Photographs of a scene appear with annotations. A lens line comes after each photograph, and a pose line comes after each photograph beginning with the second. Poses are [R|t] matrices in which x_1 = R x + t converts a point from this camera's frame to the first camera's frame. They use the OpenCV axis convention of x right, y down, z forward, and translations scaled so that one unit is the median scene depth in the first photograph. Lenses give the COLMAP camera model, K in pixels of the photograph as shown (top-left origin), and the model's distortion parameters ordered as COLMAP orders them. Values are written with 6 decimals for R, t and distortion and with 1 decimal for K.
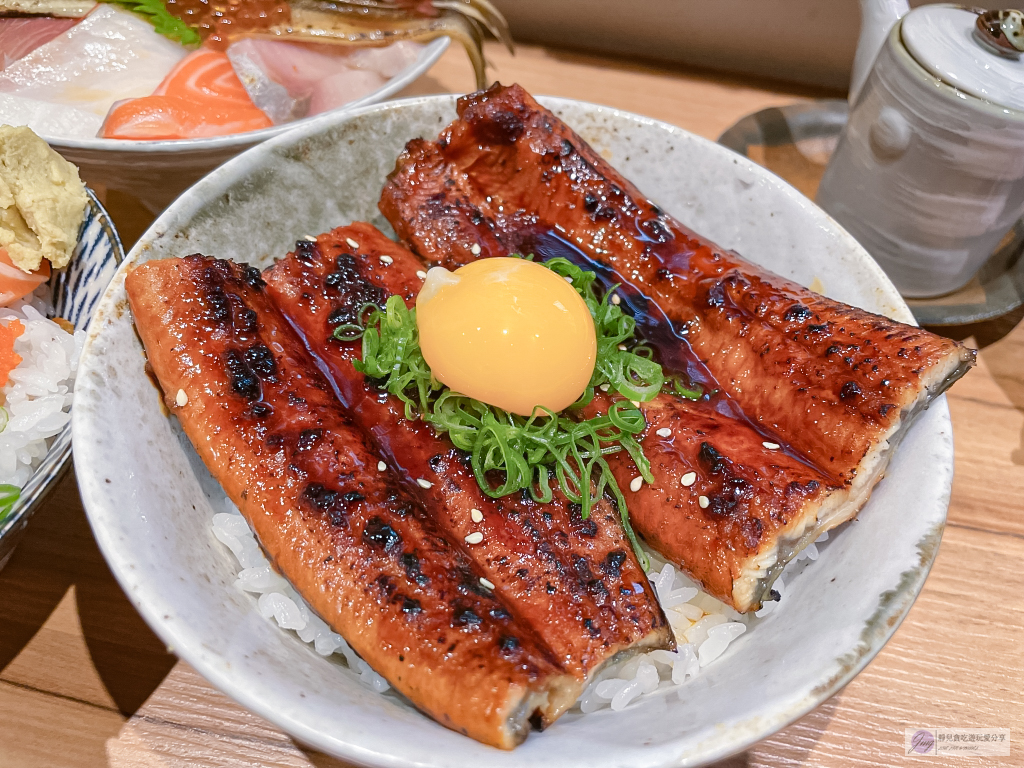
lens RADIAL K [[795.3, 0, 515.2], [0, 795.3, 382.4], [0, 0, 1]] dist [0.051596, -0.108278]
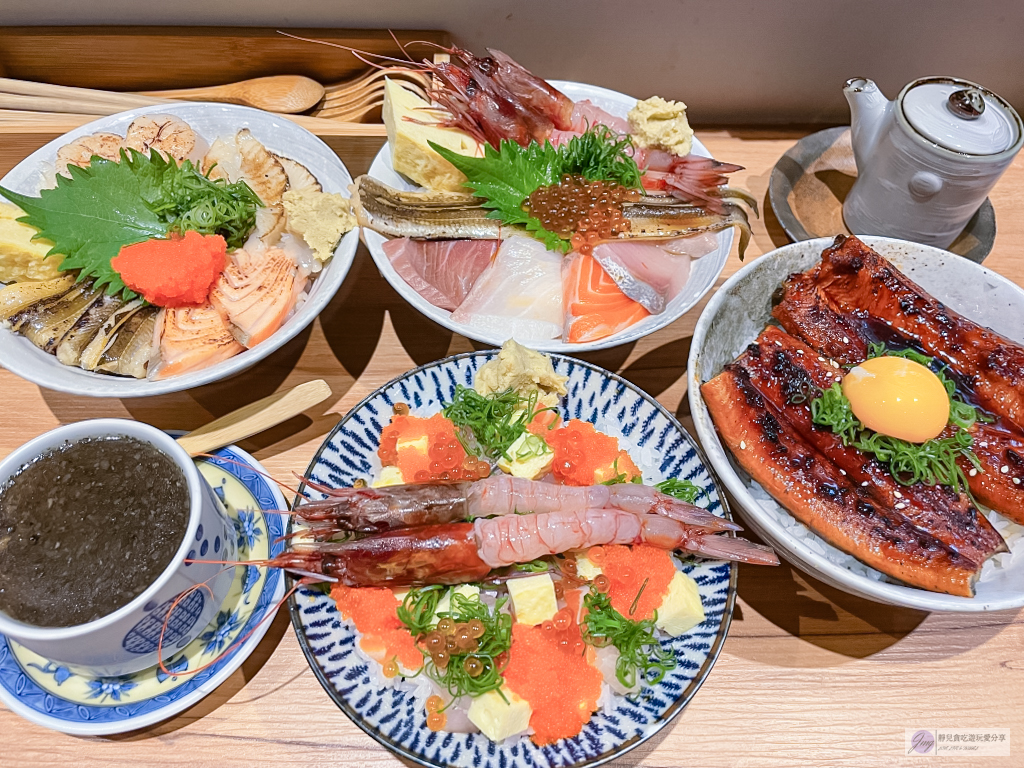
lens RADIAL K [[785.3, 0, 514.8], [0, 785.3, 385.1], [0, 0, 1]] dist [0.061691, -0.107137]
pose [[0.997364, -0.068320, -0.024439, -0.907113], [0.070382, 0.992800, 0.096930, -0.353063], [0.017641, -0.098394, 0.994991, -0.935646]]
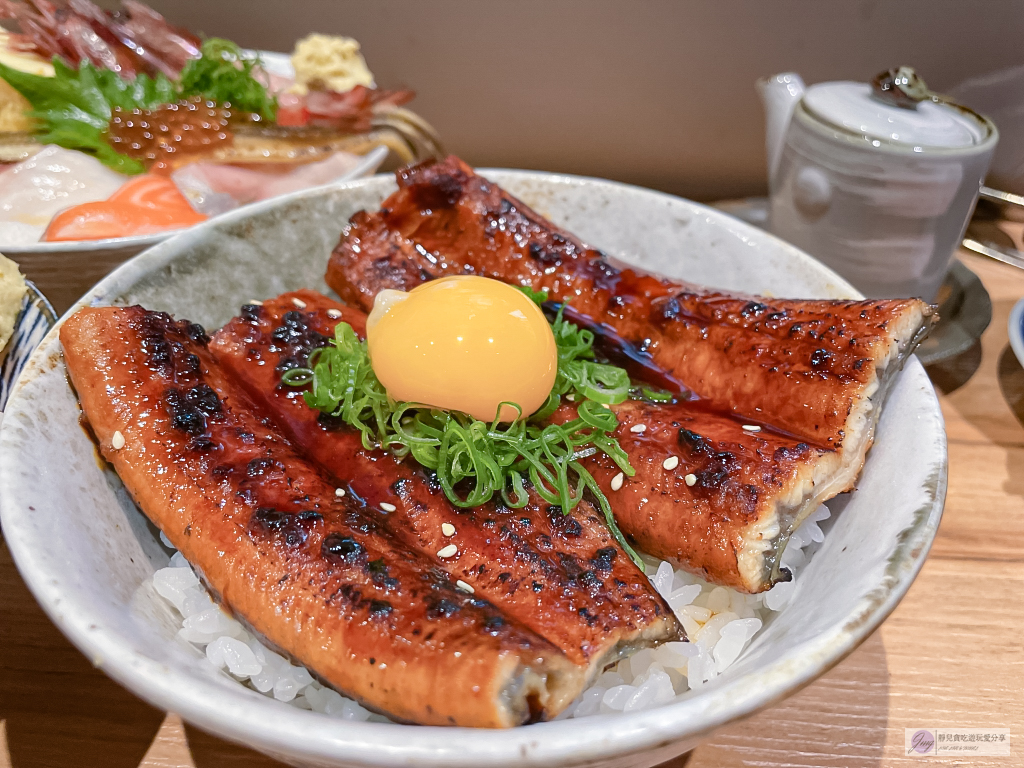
lens RADIAL K [[801.2, 0, 512.0], [0, 801.2, 384.0], [0, 0, 1]] dist [0.052520, -0.117279]
pose [[0.993266, -0.104615, 0.049787, -0.004090], [0.113581, 0.964029, -0.240306, 0.227132], [-0.022856, 0.244342, 0.969420, 0.068835]]
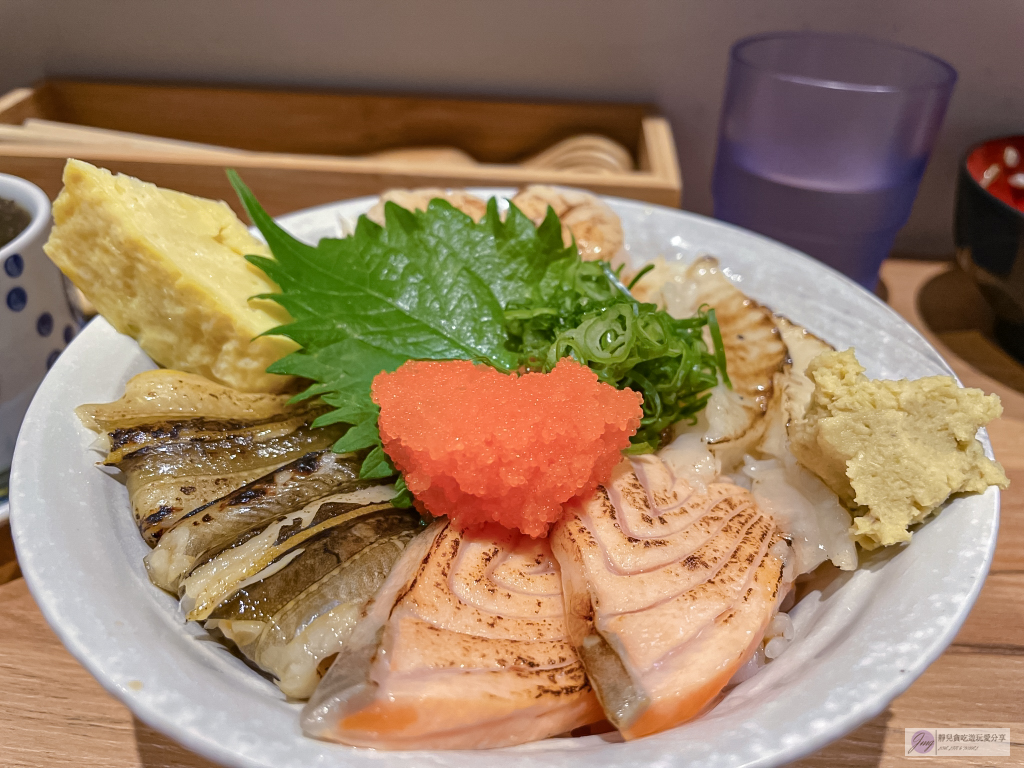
lens RADIAL K [[801.2, 0, 512.0], [0, 801.2, 384.0], [0, 0, 1]] dist [0.052520, -0.117279]
pose [[0.911796, 0.182907, -0.367659, -1.558309], [-0.286087, 0.925231, -0.249202, -0.371285], [0.294589, 0.332404, 0.895949, 0.459044]]
